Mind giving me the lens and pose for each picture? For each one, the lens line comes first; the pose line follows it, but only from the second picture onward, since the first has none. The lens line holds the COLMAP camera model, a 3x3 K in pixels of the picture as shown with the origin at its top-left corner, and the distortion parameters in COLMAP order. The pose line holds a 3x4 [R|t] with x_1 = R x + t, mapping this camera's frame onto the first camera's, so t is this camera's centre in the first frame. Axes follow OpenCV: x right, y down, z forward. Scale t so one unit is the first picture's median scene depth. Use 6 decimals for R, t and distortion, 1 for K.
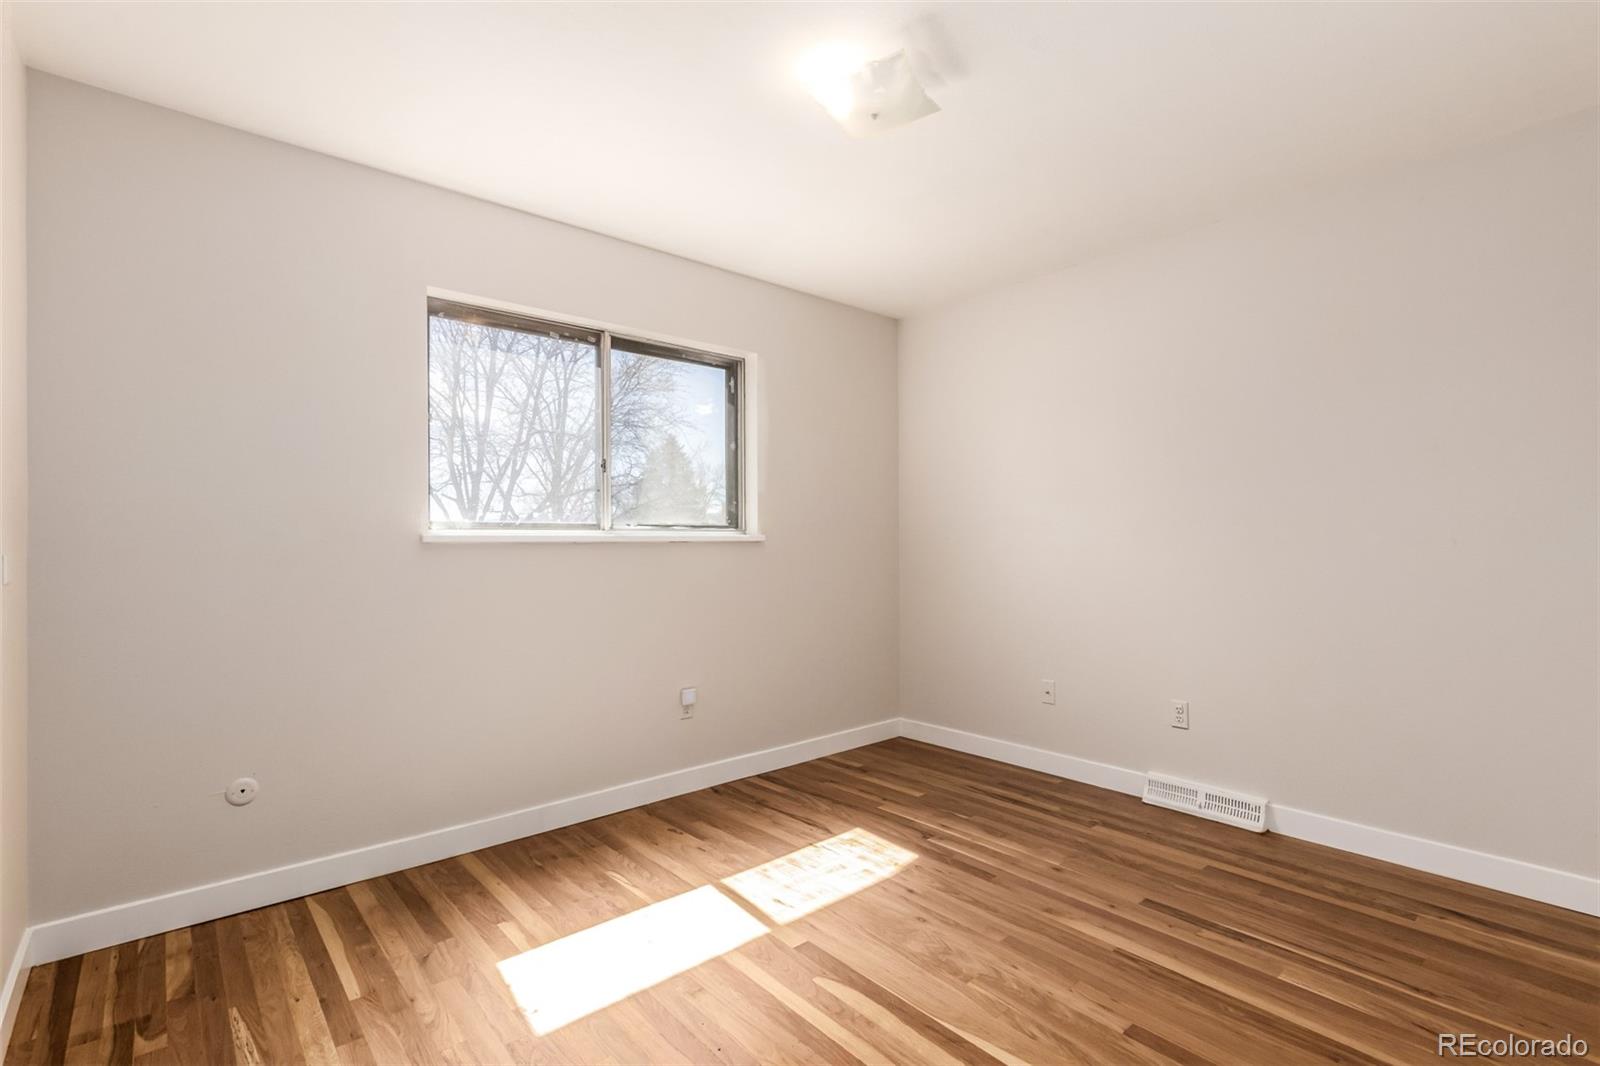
lens RADIAL K [[750.3, 0, 802.1], [0, 750.3, 531.0], [0, 0, 1]] dist [-0.002335, -0.000154]
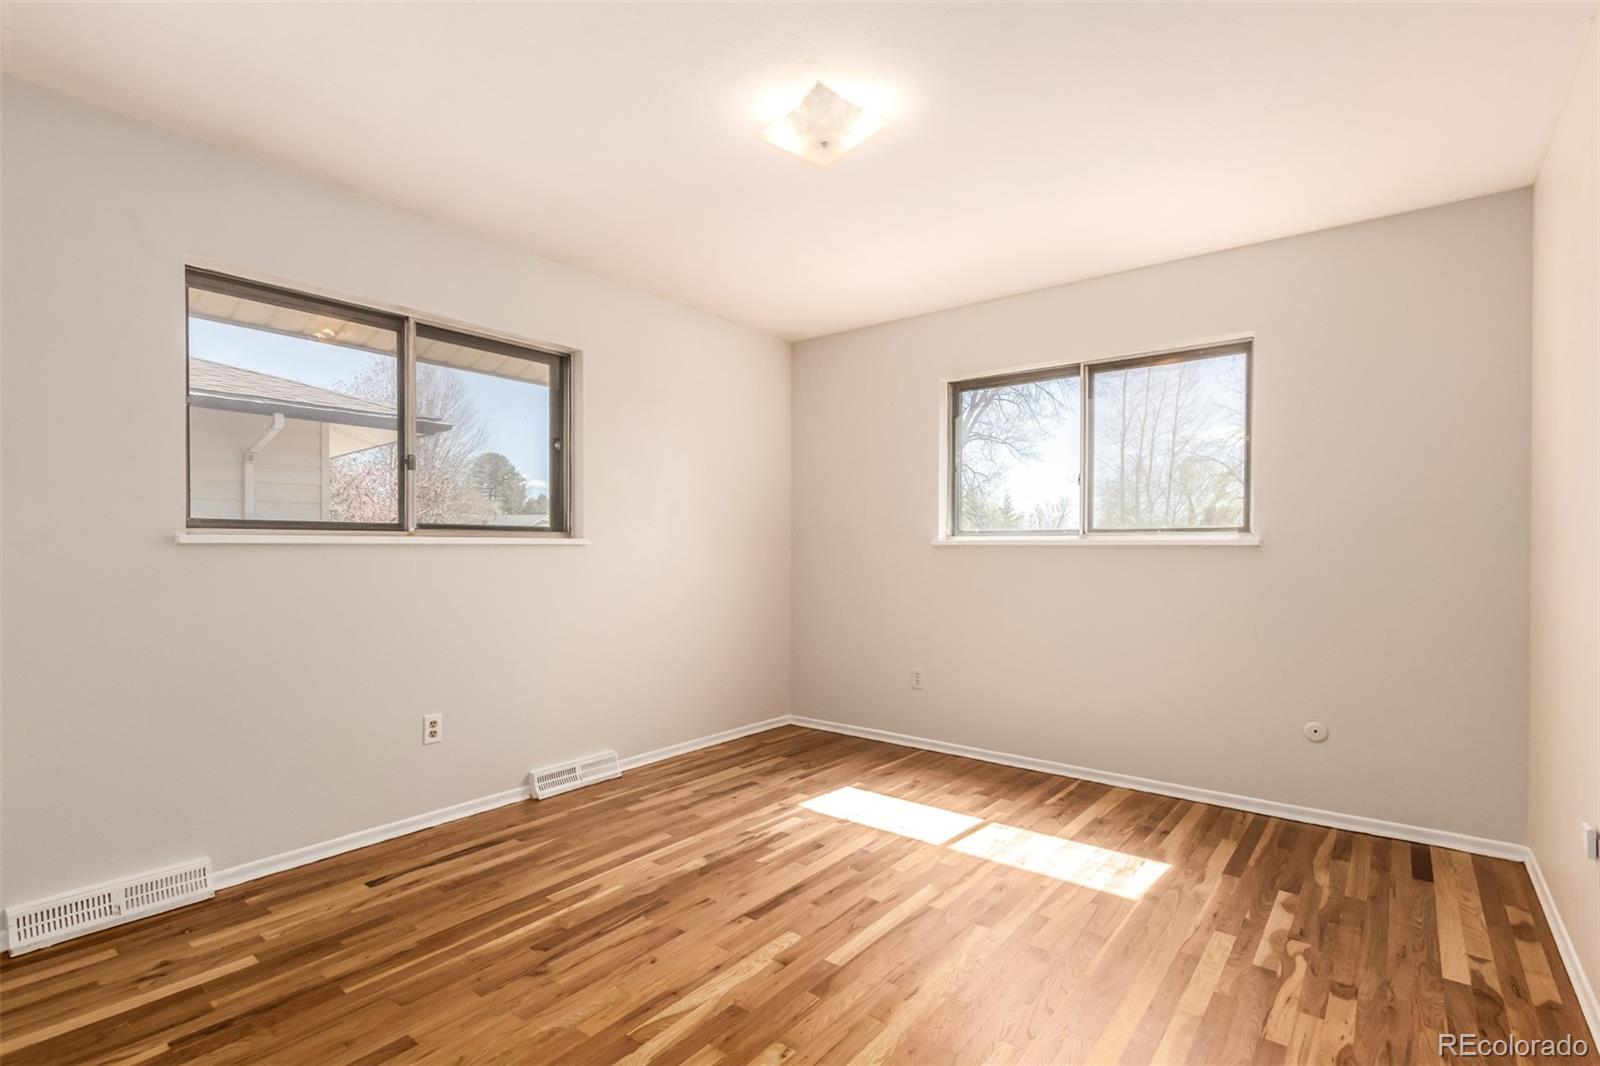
lens RADIAL K [[750.3, 0, 800.6], [0, 750.3, 537.9], [0, 0, 1]] dist [-0.002335, -0.000154]
pose [[0.170875, 0.005155, -0.985279, 0.881556], [-0.003444, 0.999983, 0.004635, 0.003510], [0.985287, 0.002601, 0.170890, 0.416896]]
